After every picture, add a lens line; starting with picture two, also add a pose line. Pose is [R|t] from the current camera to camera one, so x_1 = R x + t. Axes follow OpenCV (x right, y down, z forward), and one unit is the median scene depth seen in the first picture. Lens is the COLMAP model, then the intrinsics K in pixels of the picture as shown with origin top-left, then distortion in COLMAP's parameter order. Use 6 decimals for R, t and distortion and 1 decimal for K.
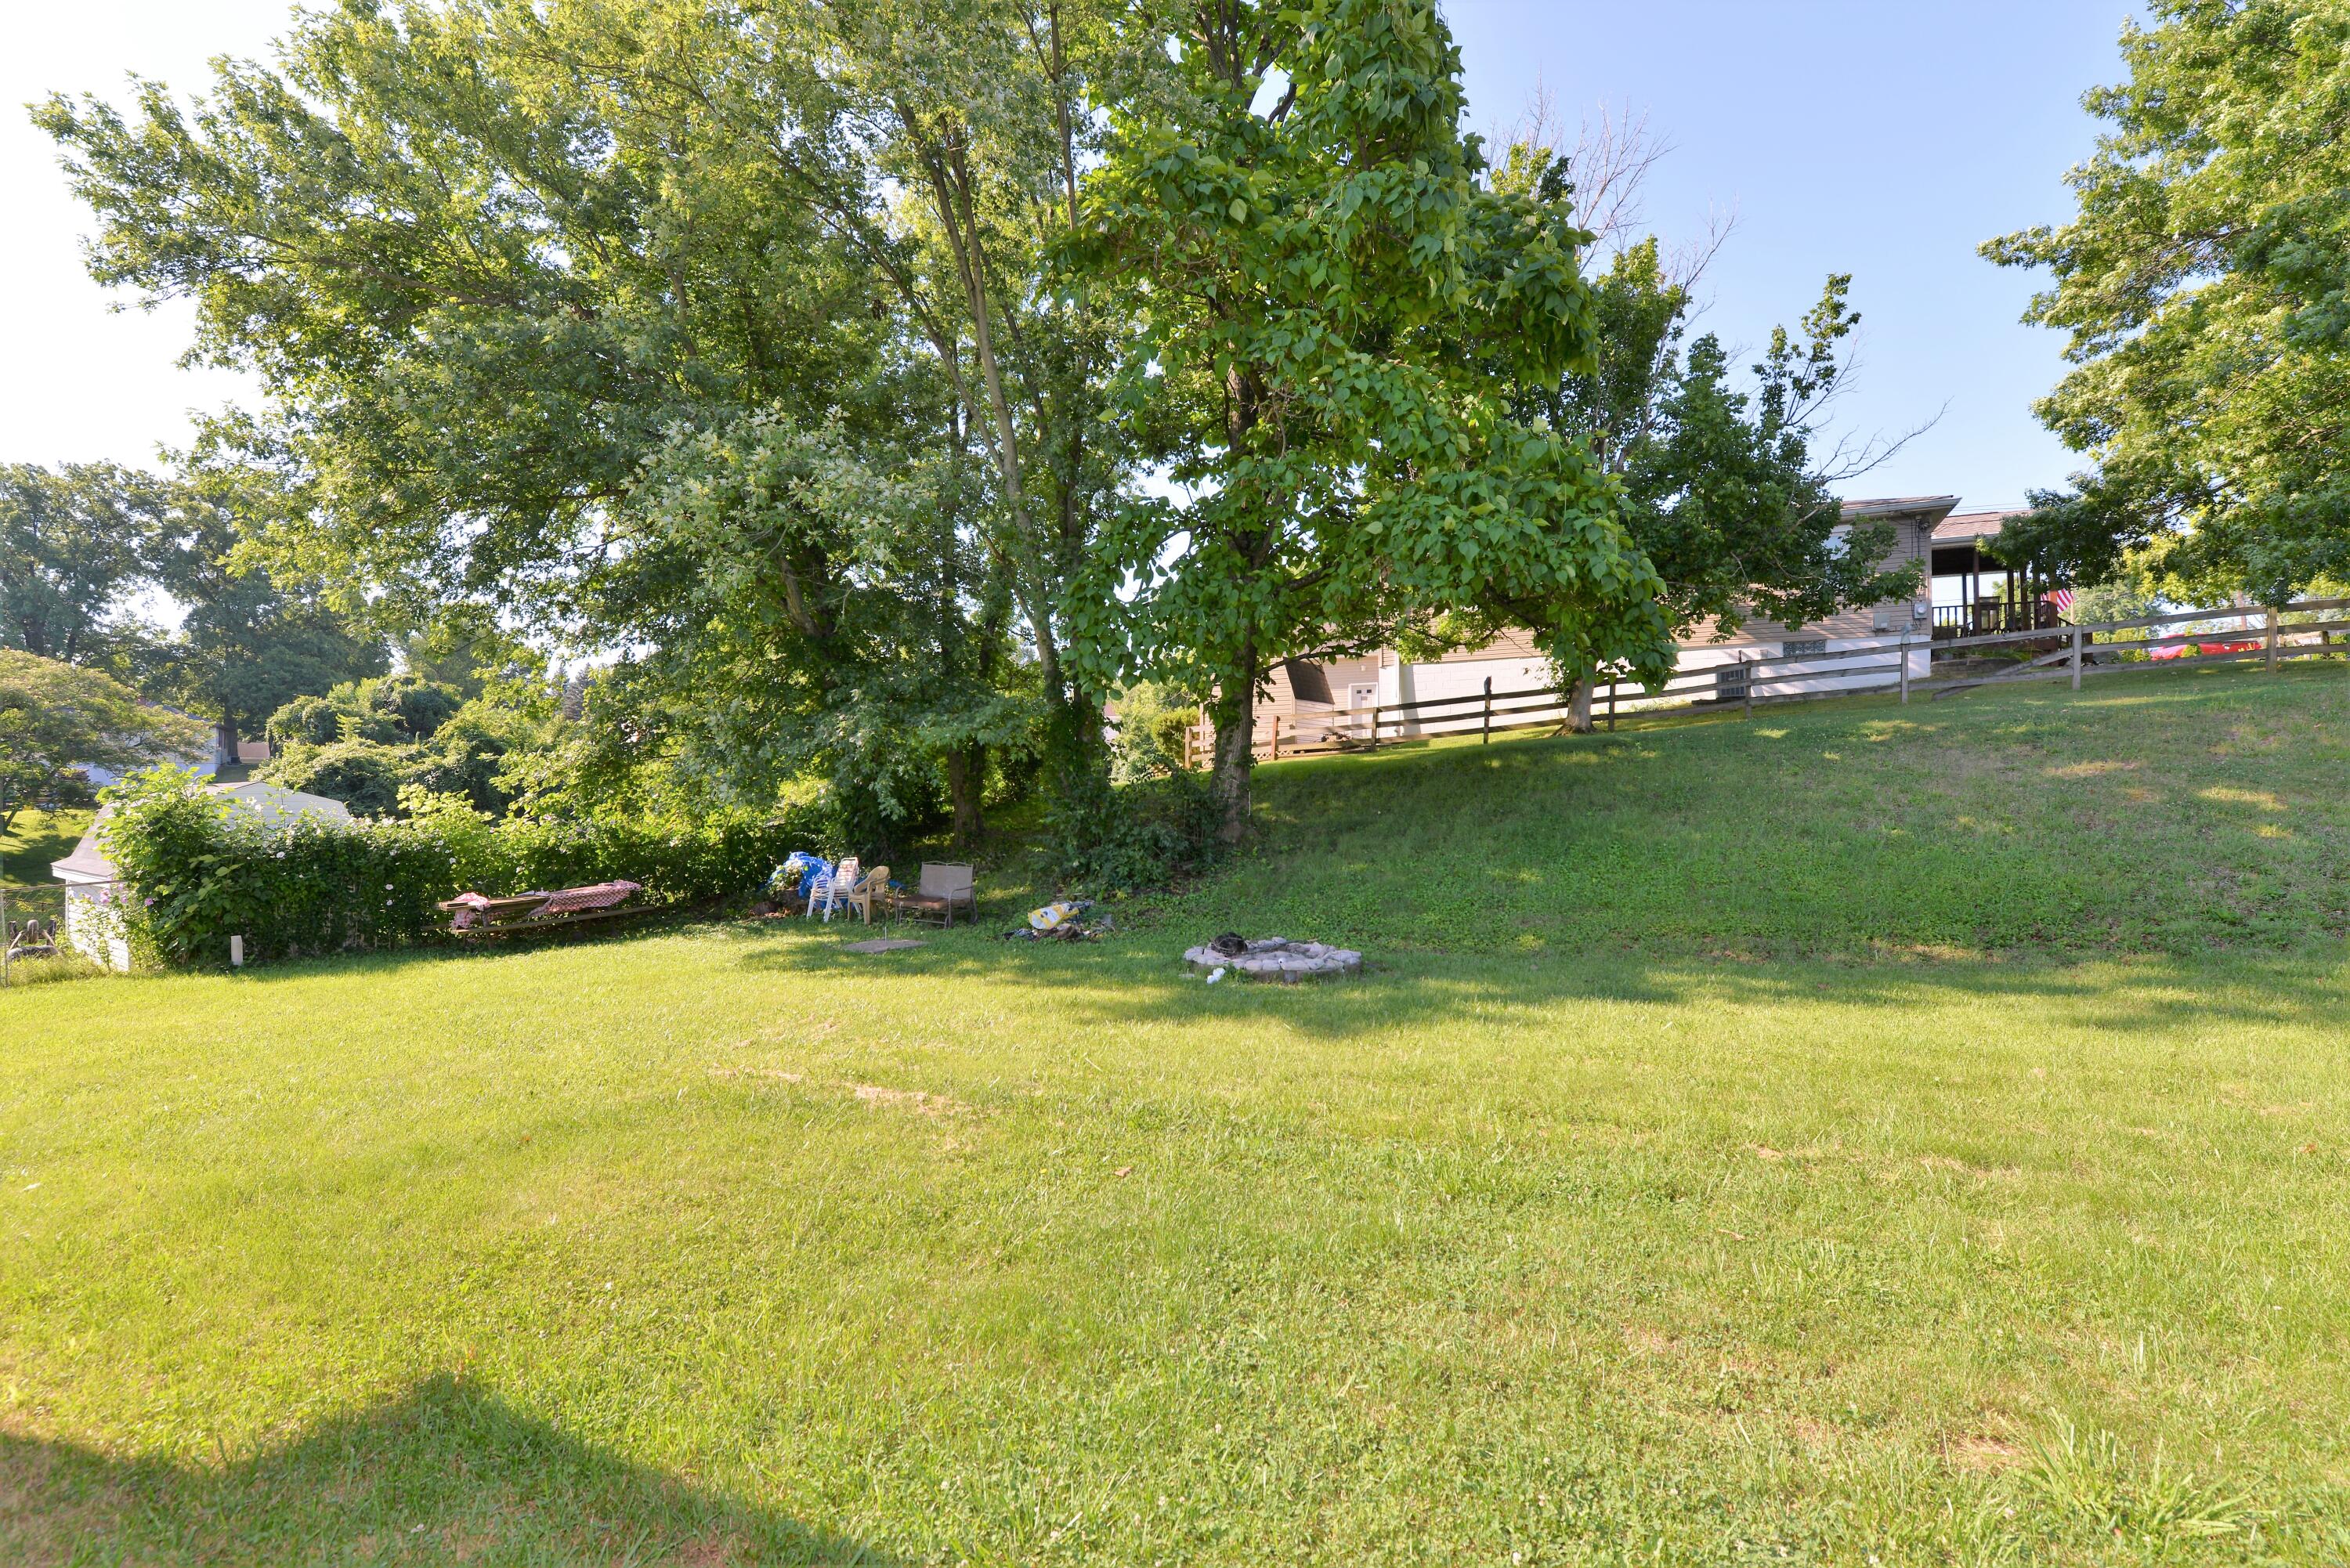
lens RADIAL K [[1035.8, 0, 1135.6], [0, 1035.8, 781.6], [0, 0, 1]] dist [-0.026846, -0.006607]
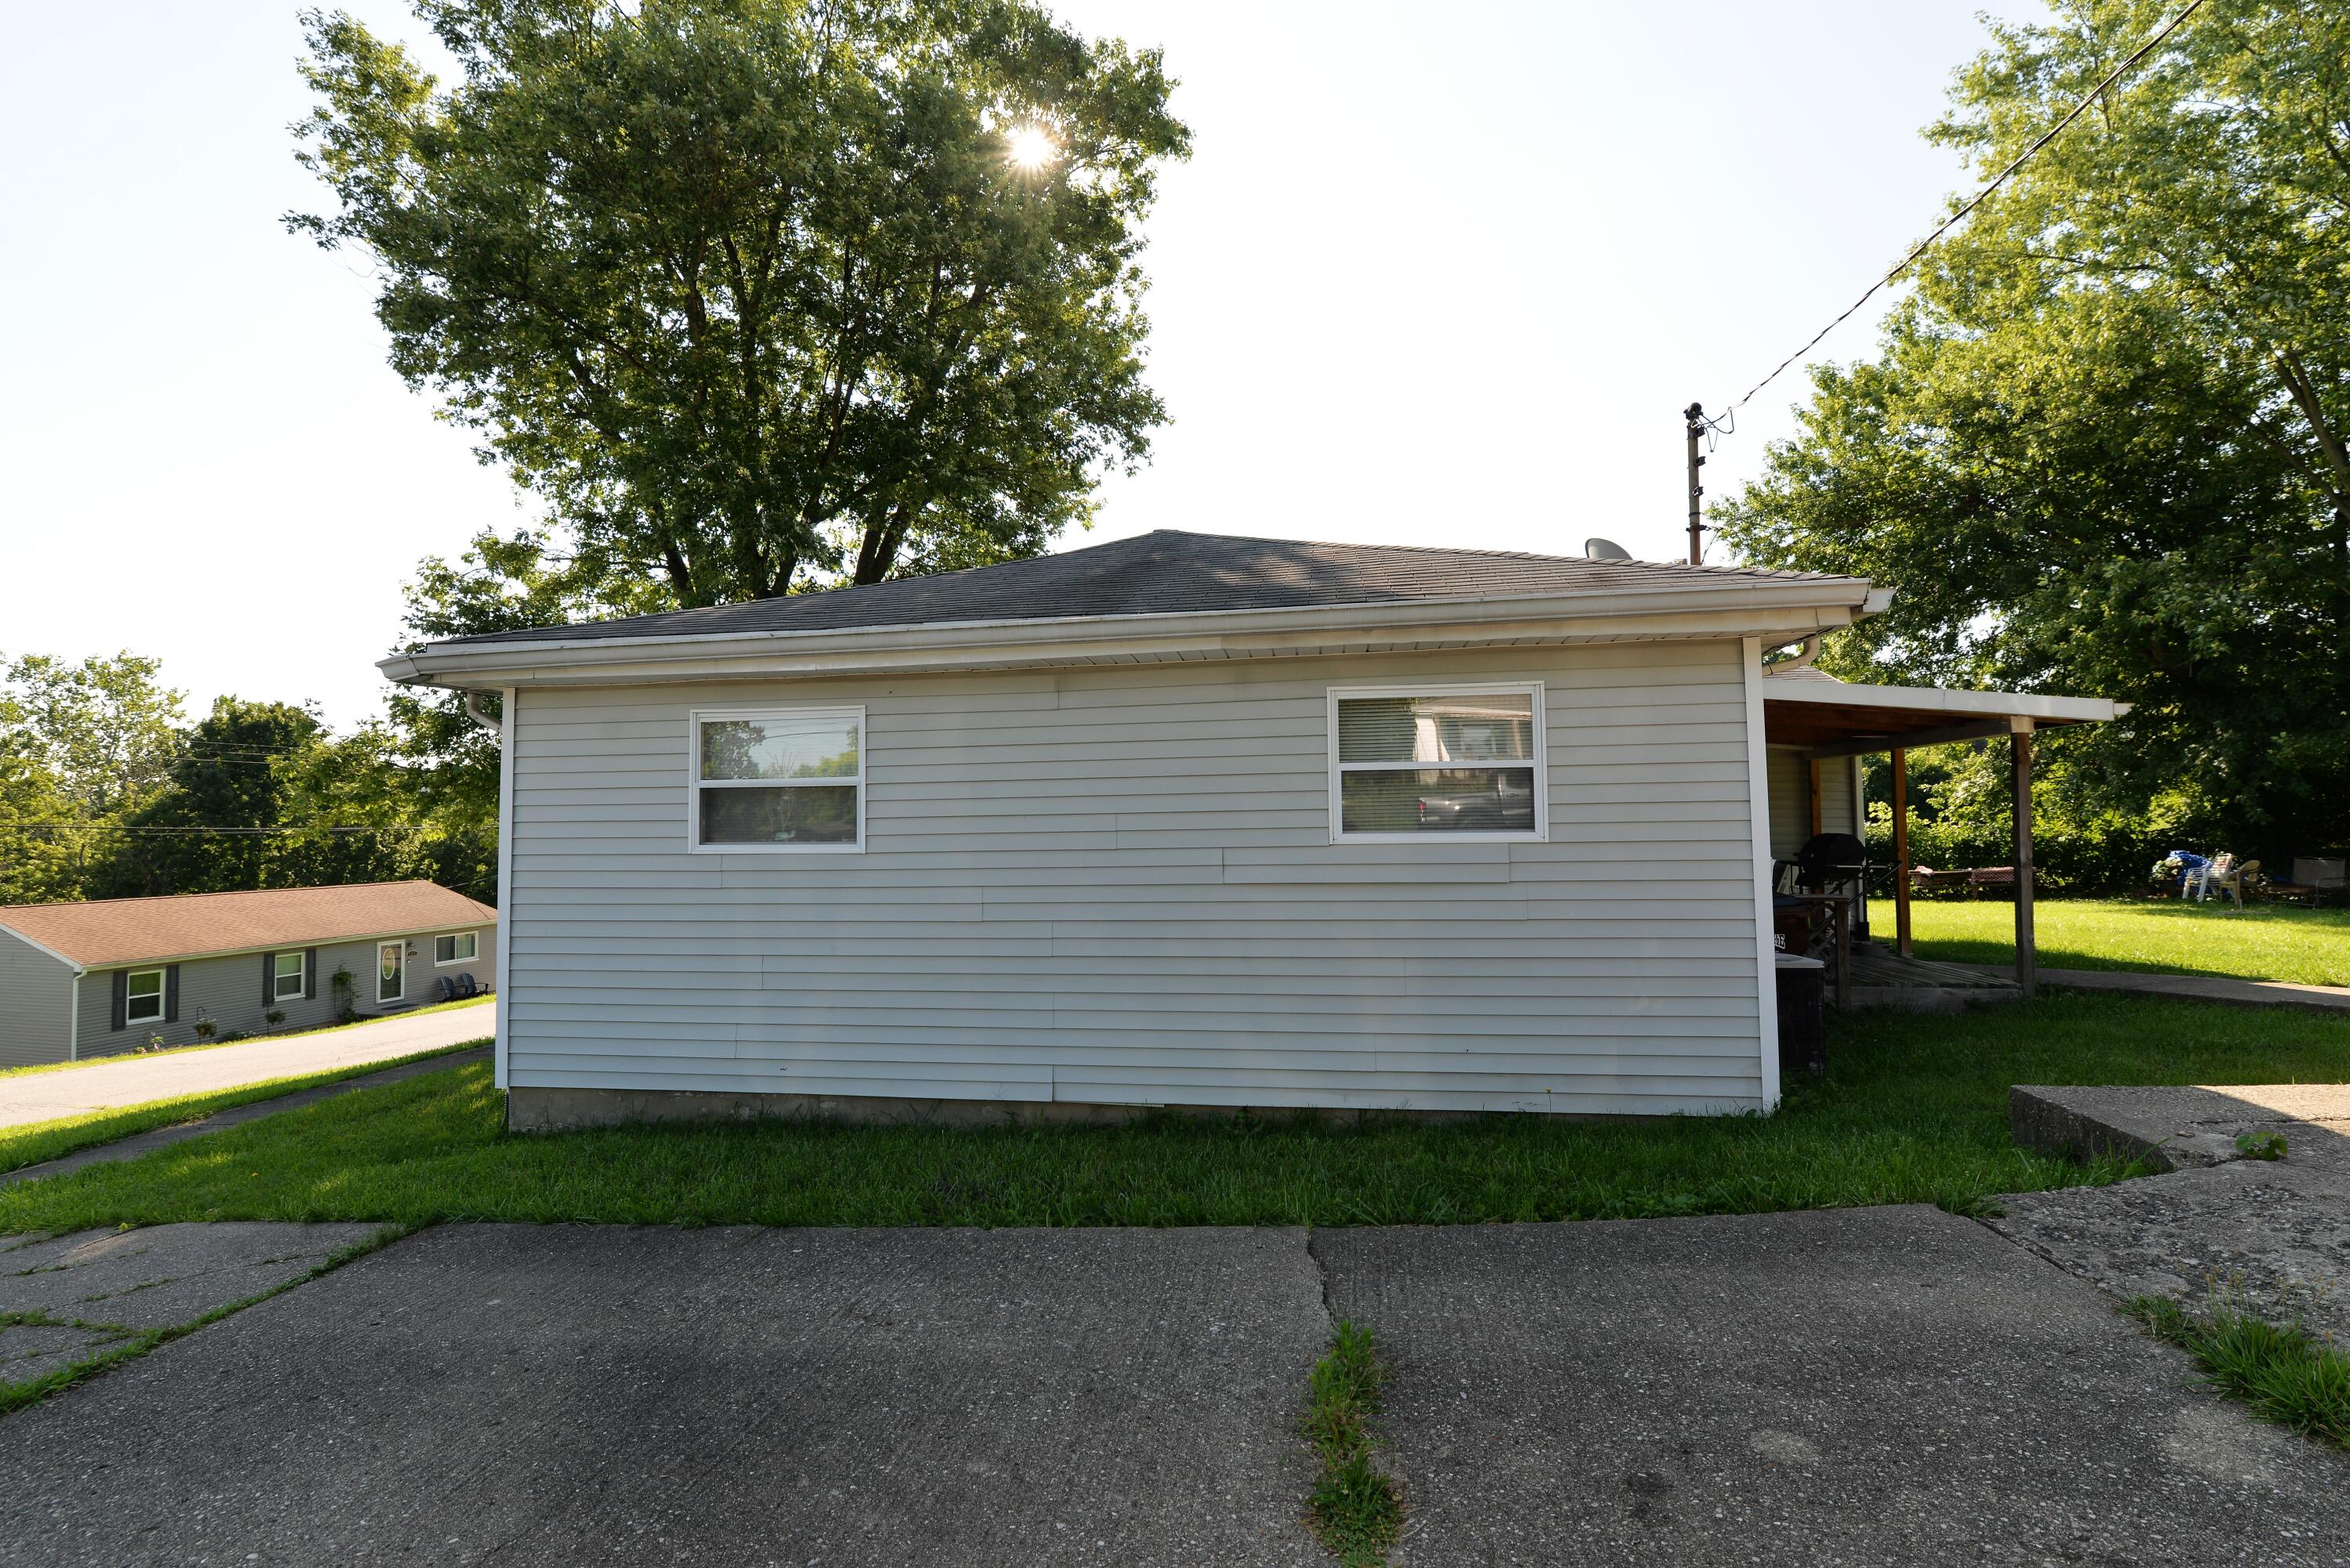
lens RADIAL K [[1035.8, 0, 1135.6], [0, 1035.8, 781.6], [0, 0, 1]] dist [-0.026846, -0.006607]
pose [[0.398026, -0.037323, -0.916615, 0.475562], [0.018983, 0.999293, -0.032446, -0.001058], [0.917178, -0.004486, 0.398453, -1.082402]]
